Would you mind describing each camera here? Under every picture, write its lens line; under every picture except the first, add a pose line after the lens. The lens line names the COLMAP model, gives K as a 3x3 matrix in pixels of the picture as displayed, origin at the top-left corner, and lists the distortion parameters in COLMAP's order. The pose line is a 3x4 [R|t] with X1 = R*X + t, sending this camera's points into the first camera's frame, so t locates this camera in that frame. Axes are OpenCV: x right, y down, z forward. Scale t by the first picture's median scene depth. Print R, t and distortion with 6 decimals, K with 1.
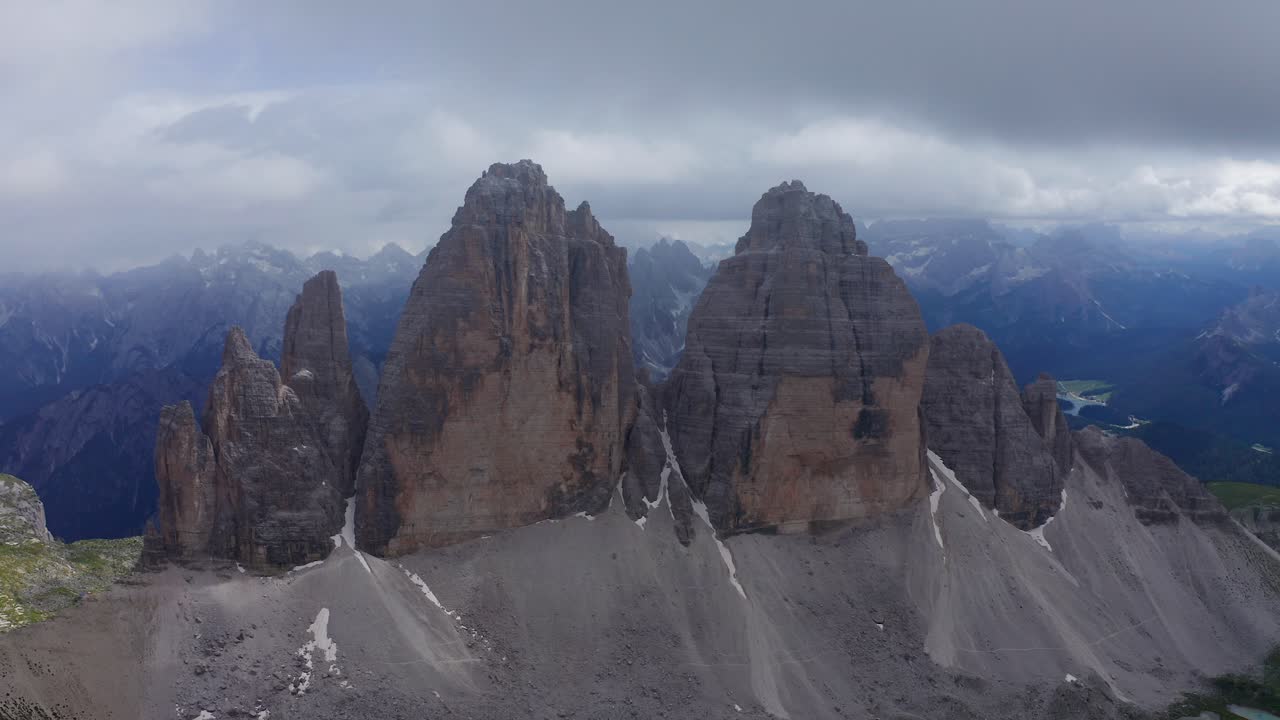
lens RADIAL K [[1037.8, 0, 637.1], [0, 1037.8, 334.8], [0, 0, 1]] dist [-0.189736, 0.001592]
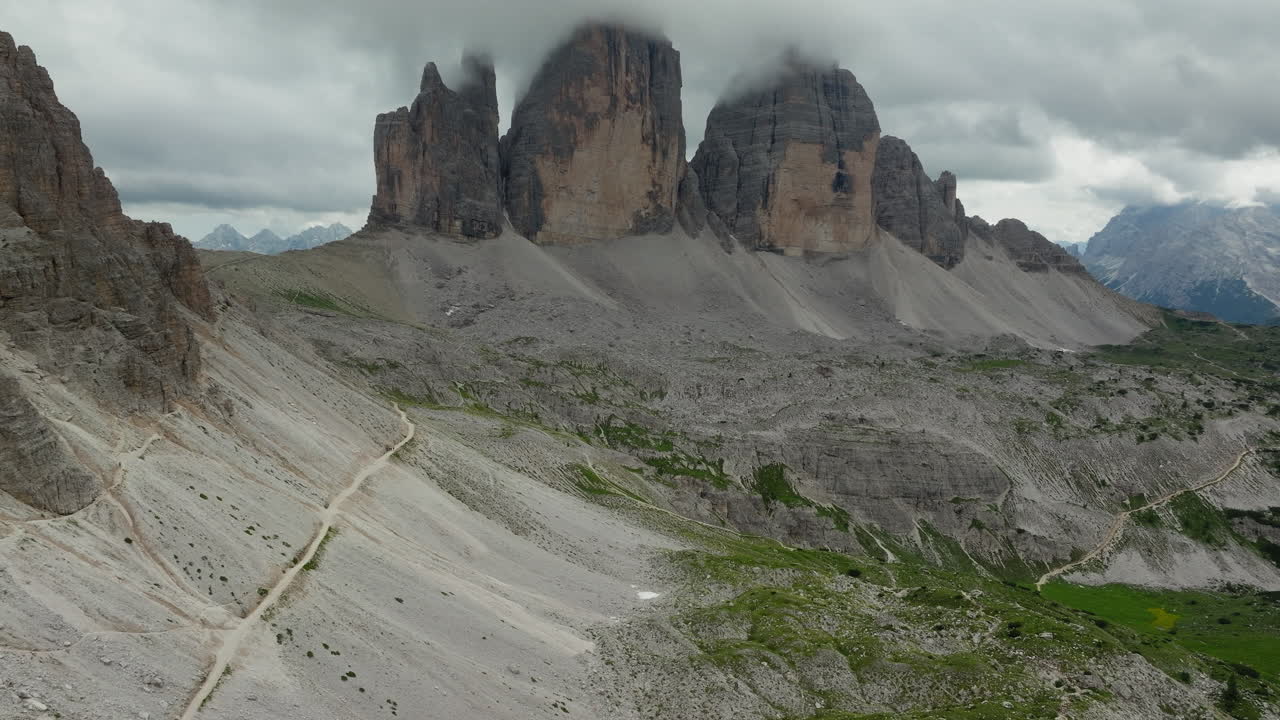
lens RADIAL K [[975.0, 0, 640.0], [0, 975.0, 360.0], [0, 0, 1]] dist [0.007157, -0.000049]
pose [[0.977909, -0.004724, 0.208976, -0.355420], [0.004172, 0.999987, 0.003085, 0.344142], [-0.208988, -0.002145, 0.977916, -0.301677]]
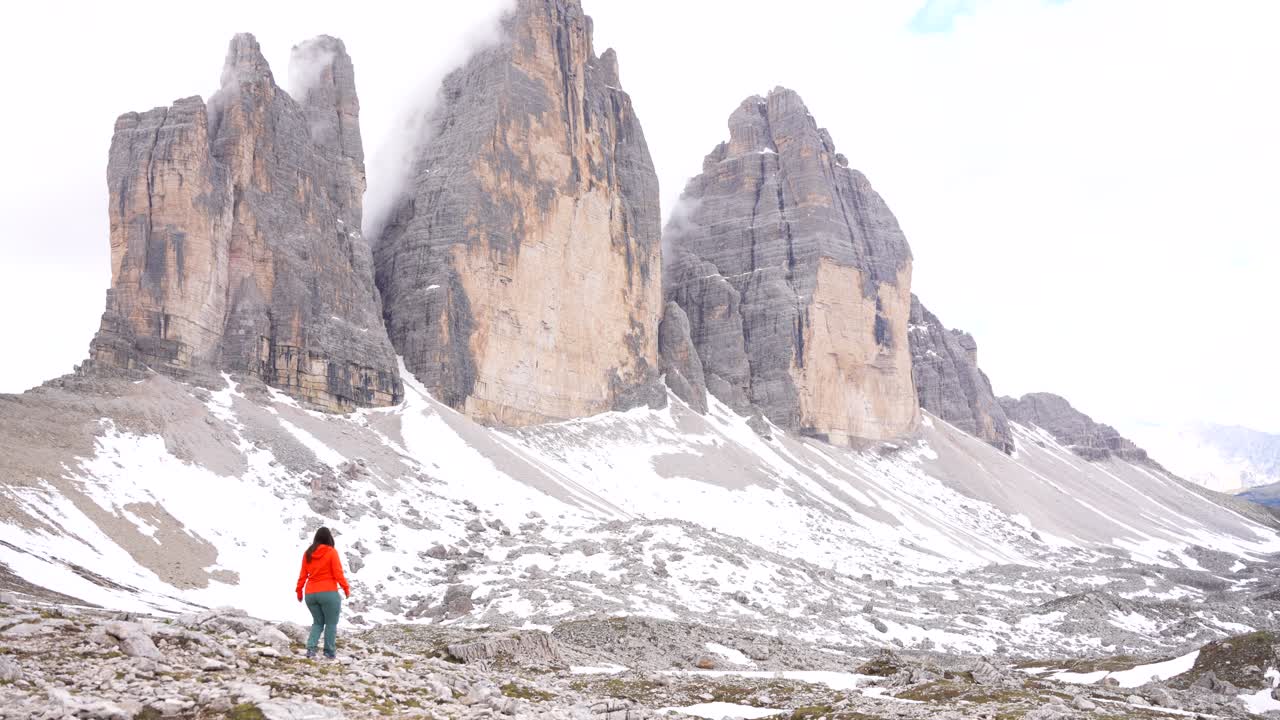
lens RADIAL K [[1005.6, 0, 640.0], [0, 1005.6, 360.0], [0, 0, 1]] dist [-0.002139, 0.009718]
pose [[0.863272, 0.033786, 0.503608, -0.438372], [0.099004, 0.967040, -0.234587, 0.315986], [-0.494935, 0.252372, 0.831473, 0.367766]]
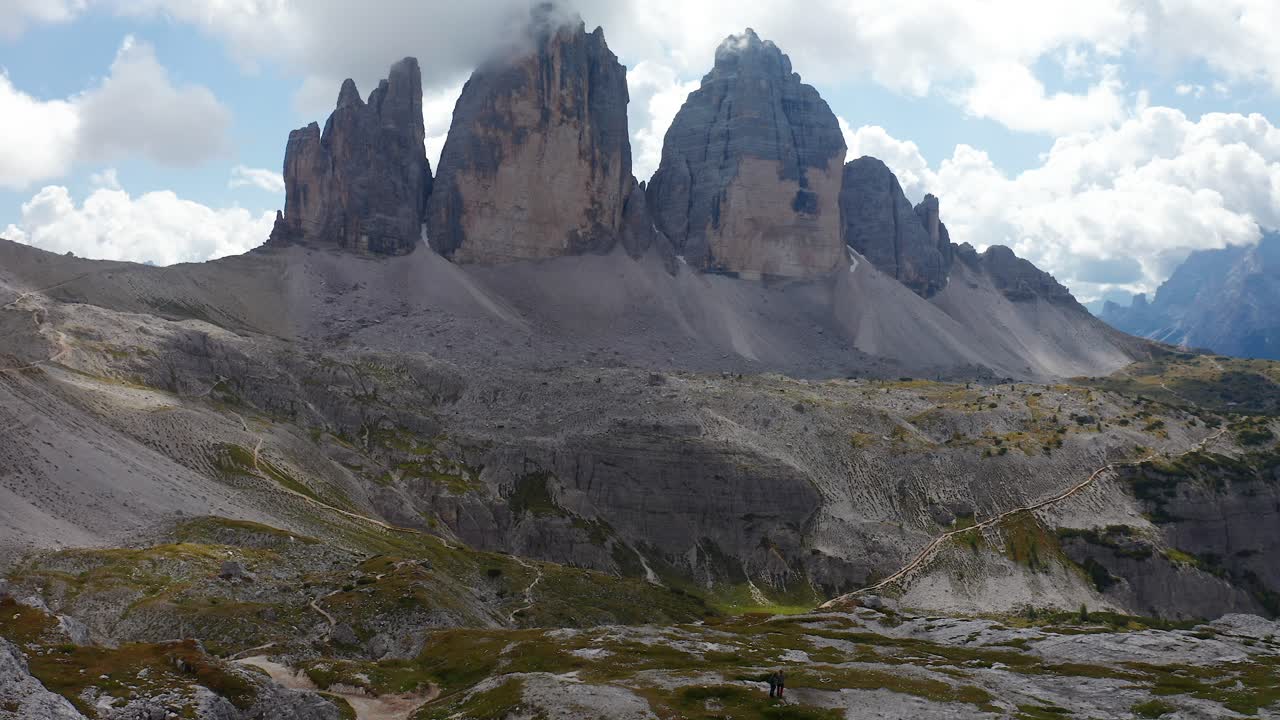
lens RADIAL K [[1037.8, 0, 637.1], [0, 1037.8, 334.8], [0, 0, 1]] dist [-0.189736, 0.001592]
pose [[0.991469, 0.018624, 0.129007, -0.167141], [-0.008579, 0.996918, -0.077986, 0.380230], [-0.130061, 0.076214, 0.988572, -0.301171]]
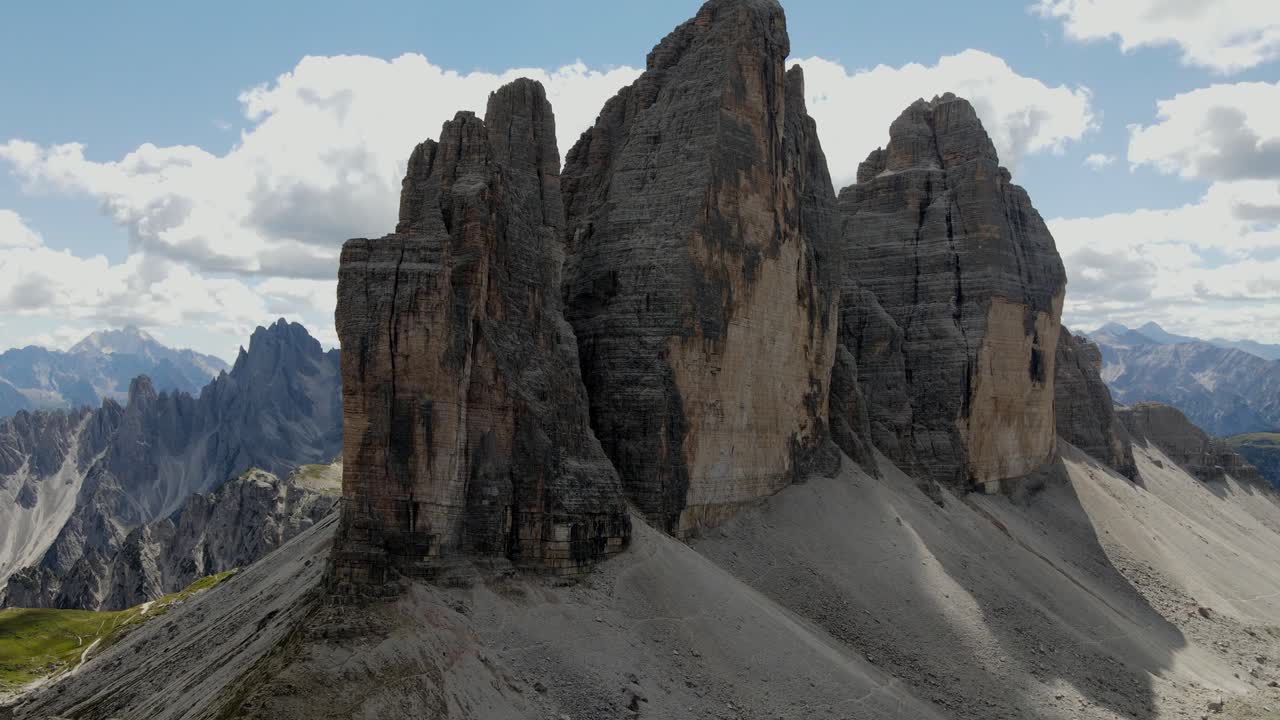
lens RADIAL K [[945.2, 0, 640.0], [0, 945.2, 360.0], [0, 0, 1]] dist [-0.006772, 0.003620]
pose [[0.862202, 0.010813, 0.506449, -0.504966], [0.046332, 0.993898, -0.100098, 0.154080], [-0.504441, 0.109770, 0.856440, 0.485383]]
